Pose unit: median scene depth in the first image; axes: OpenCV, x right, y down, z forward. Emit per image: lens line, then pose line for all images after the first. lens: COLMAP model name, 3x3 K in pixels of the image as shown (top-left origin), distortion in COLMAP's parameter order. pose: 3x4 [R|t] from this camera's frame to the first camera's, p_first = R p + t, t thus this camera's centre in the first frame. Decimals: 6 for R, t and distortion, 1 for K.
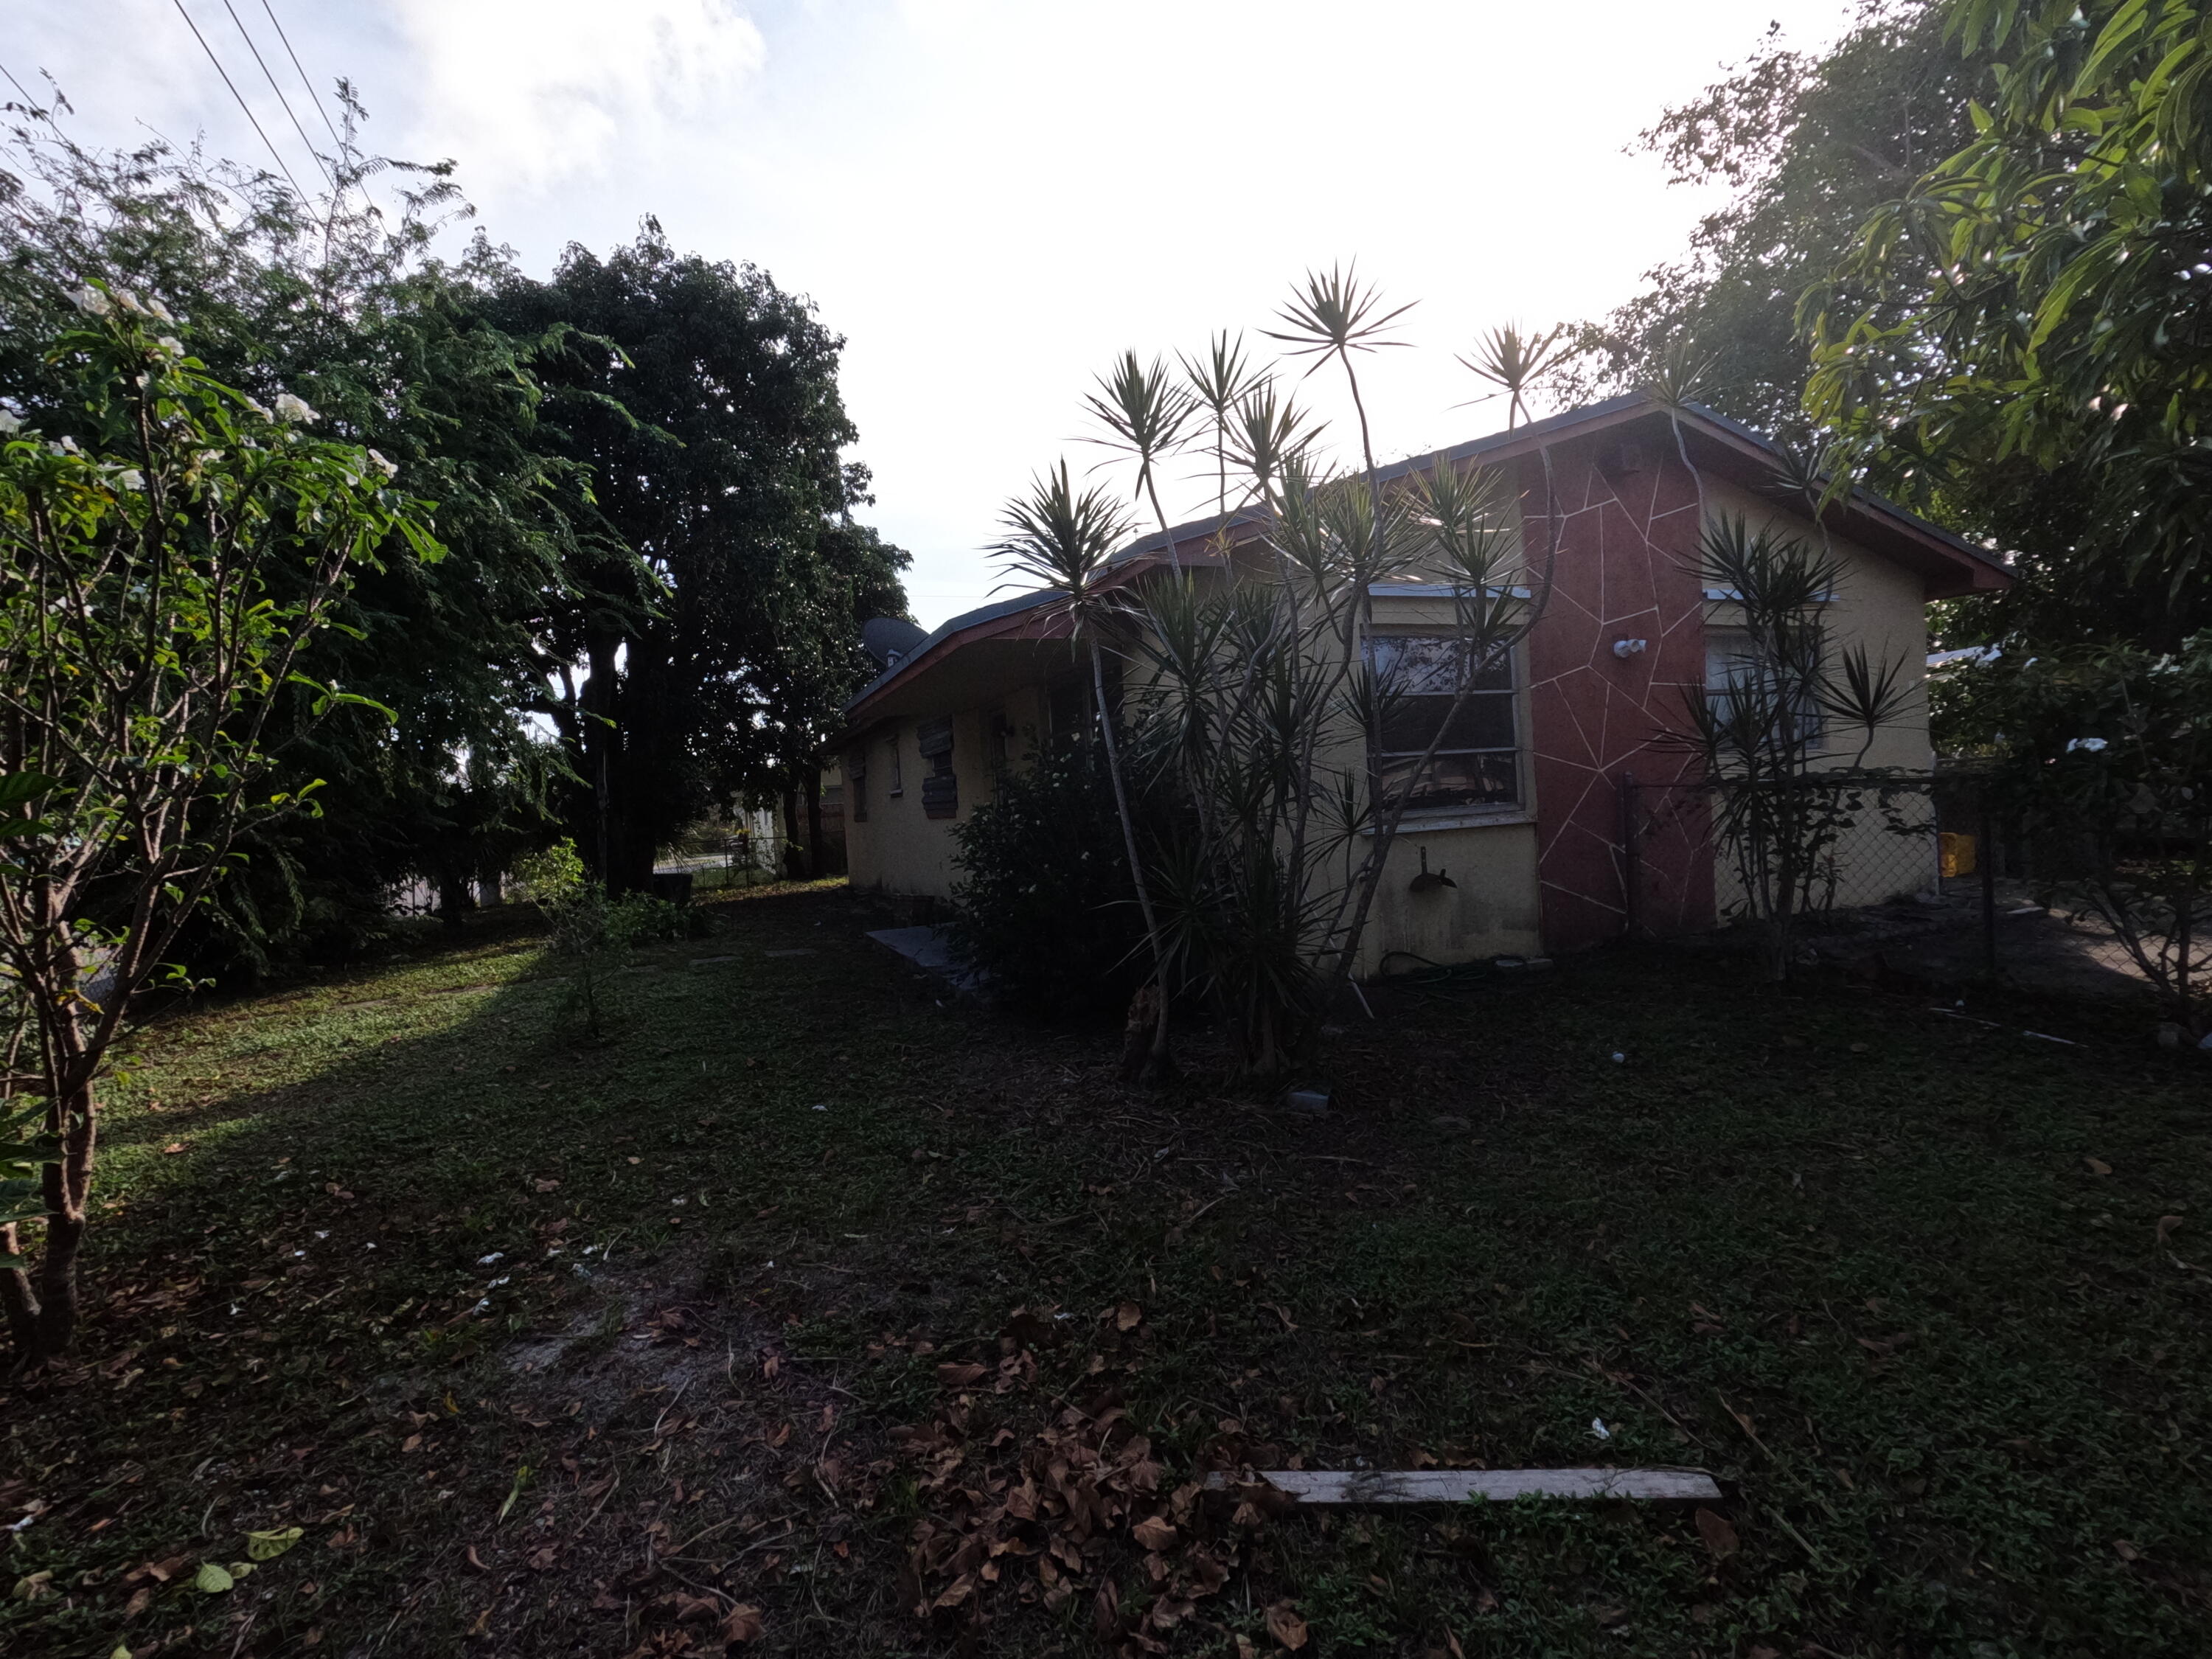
lens RADIAL K [[1053.7, 0, 1103.0], [0, 1053.7, 831.8], [0, 0, 1]] dist [-0.000089, 0.000453]
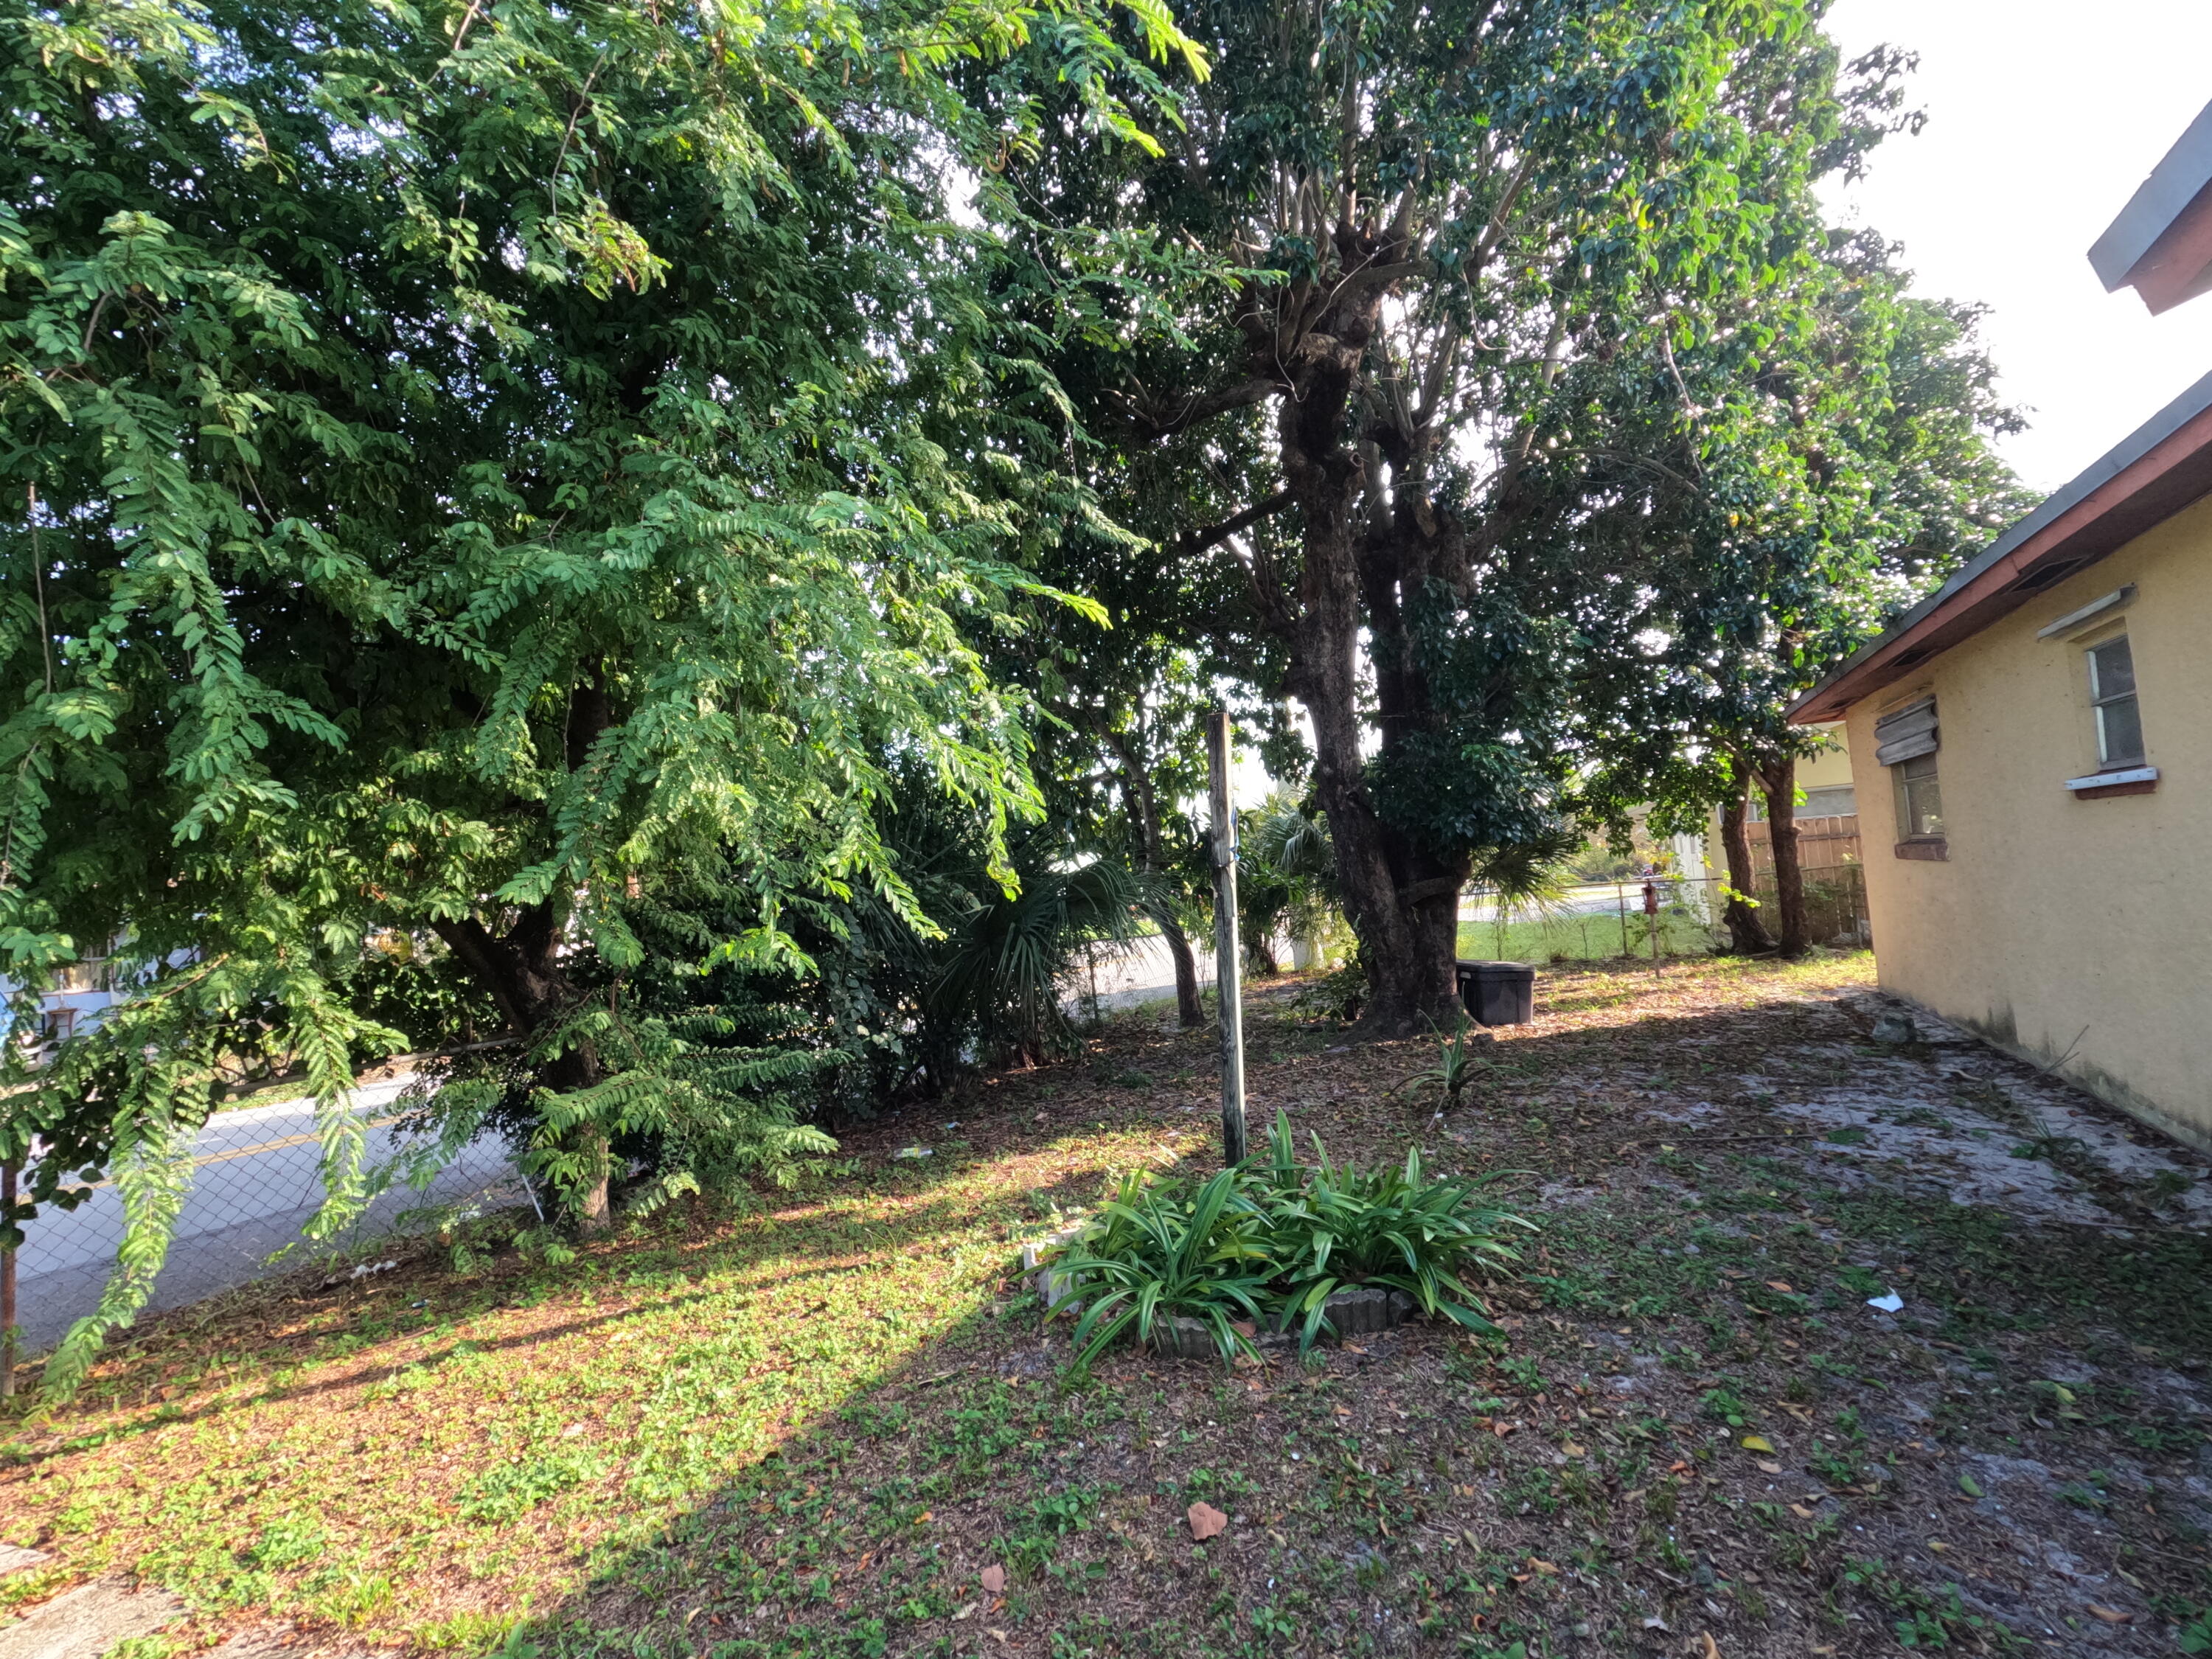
lens RADIAL K [[1053.7, 0, 1104.9], [0, 1053.7, 830.6], [0, 0, 1]] dist [-0.000089, 0.000453]
pose [[0.681317, -0.036340, -0.731085, -0.111331], [0.022437, 0.999334, -0.028765, -0.013152], [0.731644, 0.003195, 0.681679, 0.360529]]
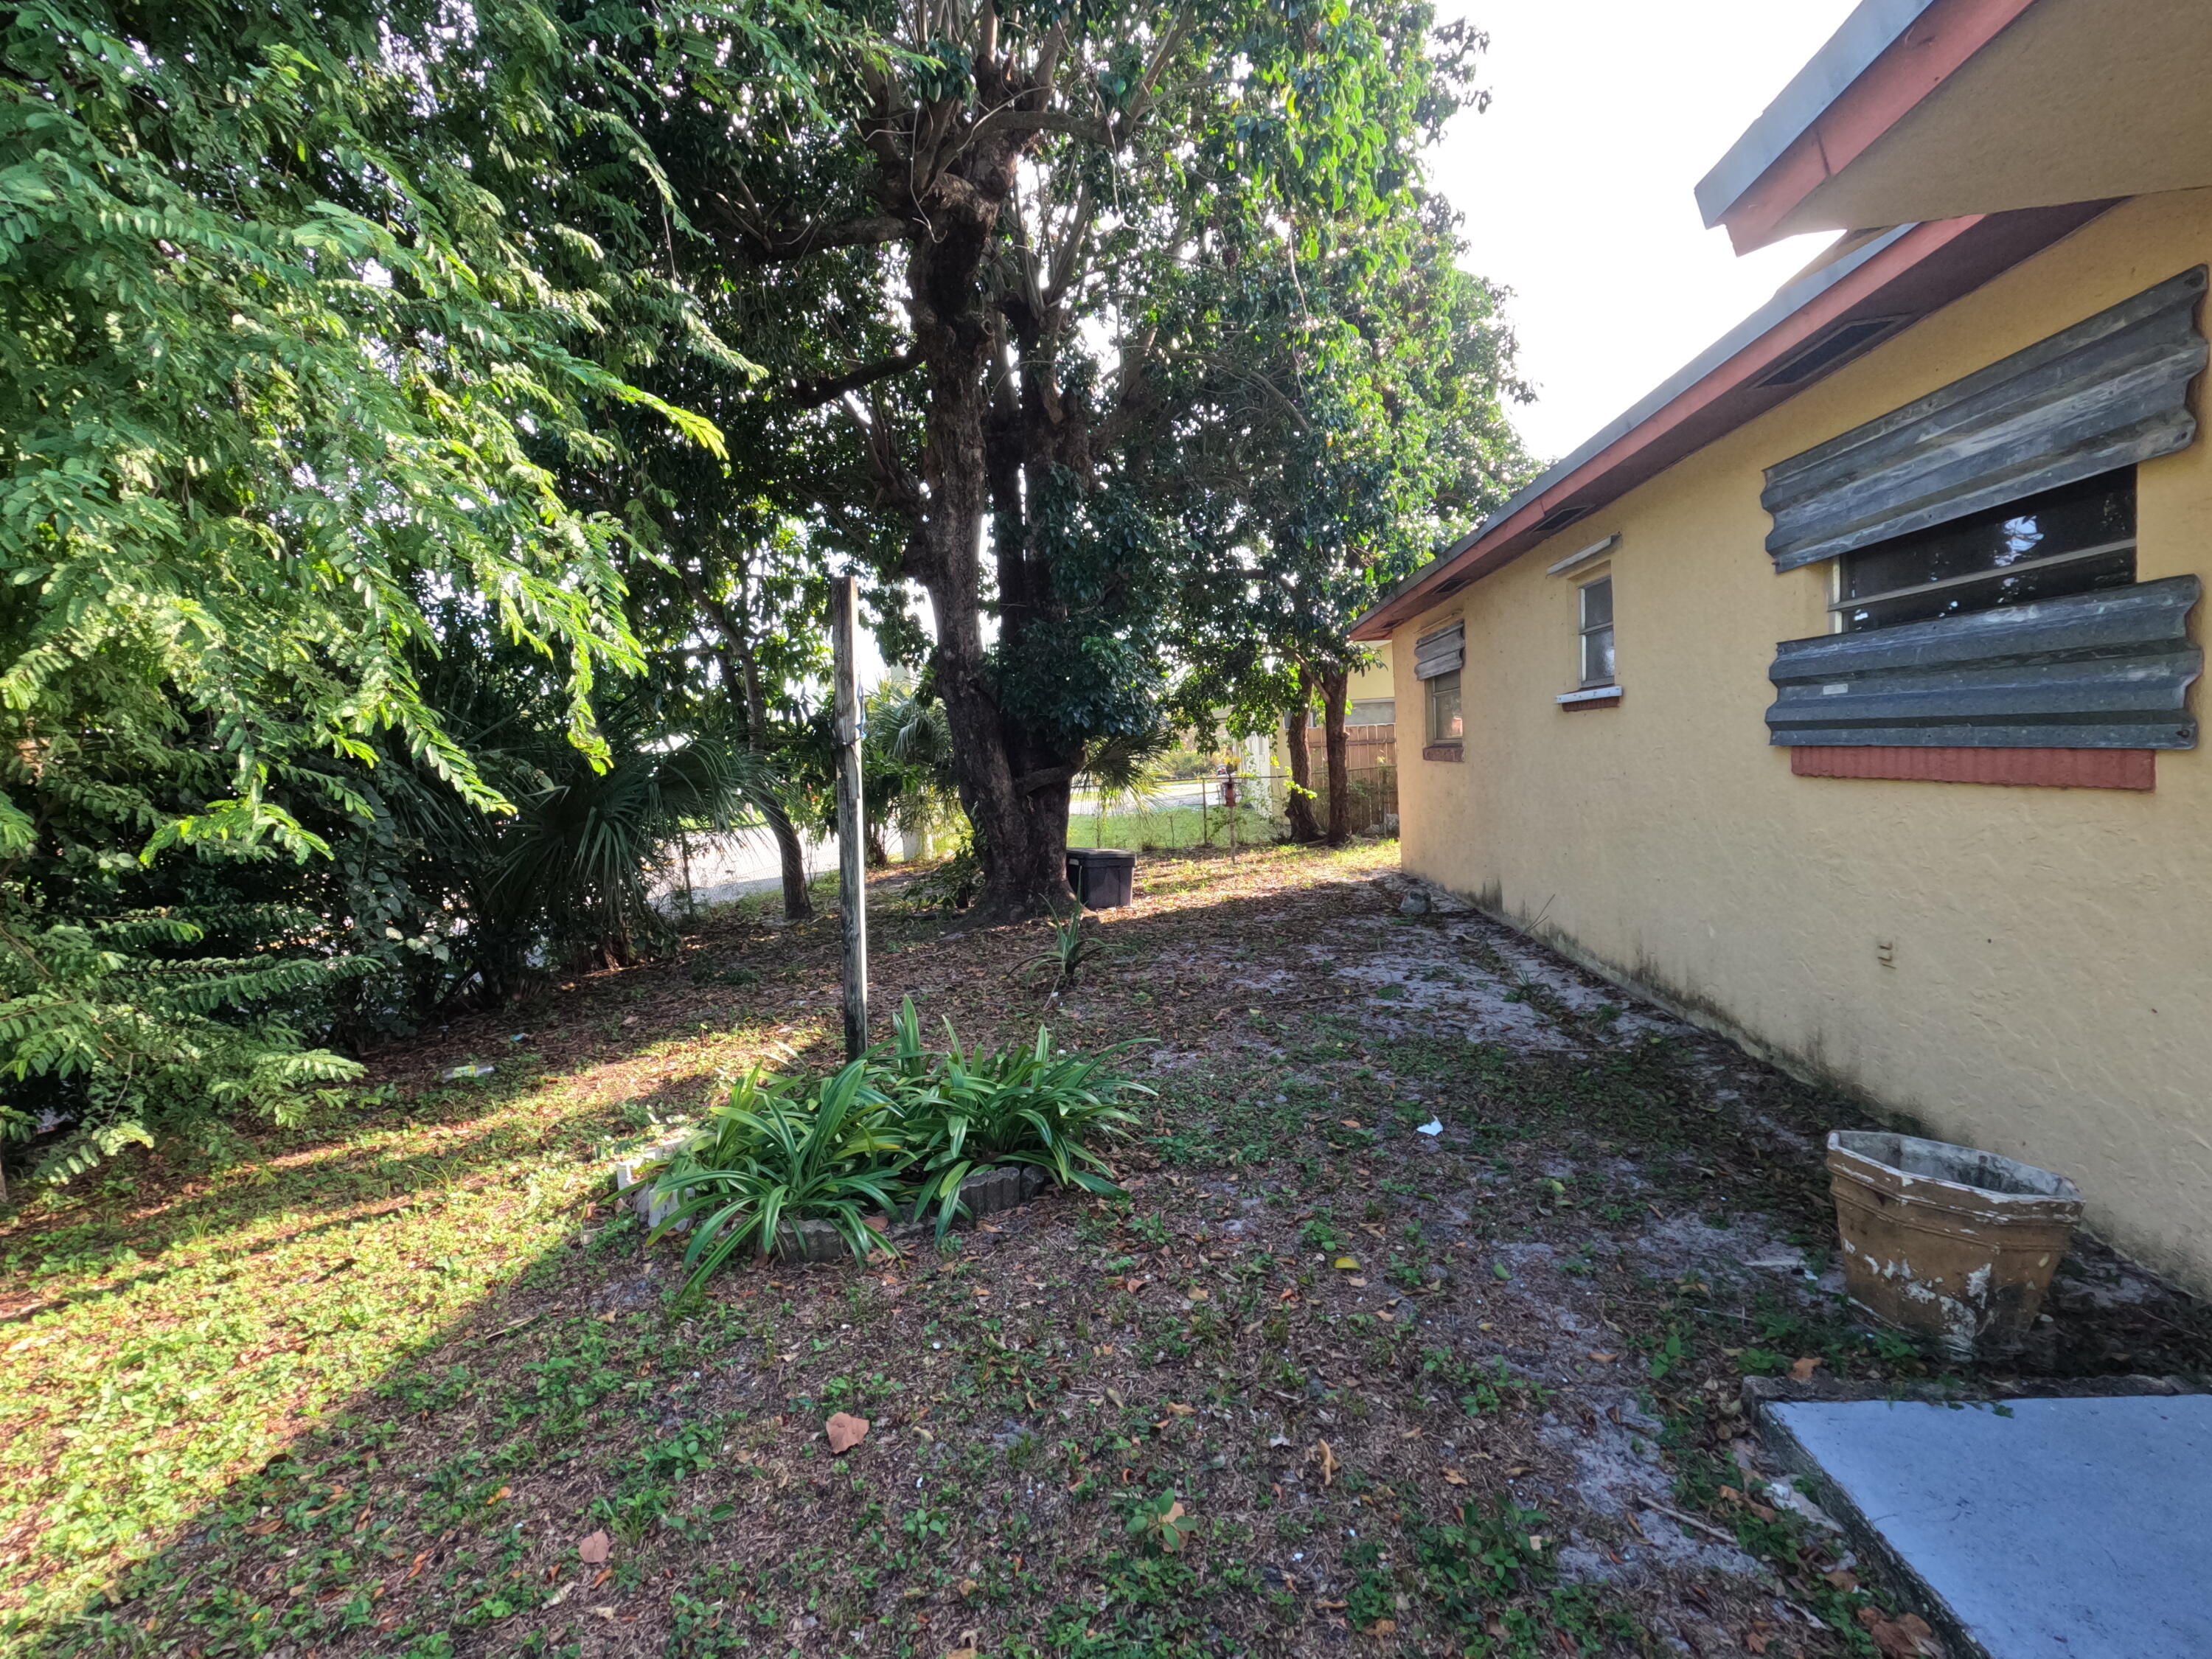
lens RADIAL K [[1053.7, 0, 1106.0], [0, 1053.7, 829.5], [0, 0, 1]] dist [-0.000089, 0.000453]
pose [[0.900272, 0.037822, -0.433681, -0.120912], [-0.006236, 0.997237, 0.074026, -0.010547], [0.435283, -0.063939, 0.898020, 0.365491]]
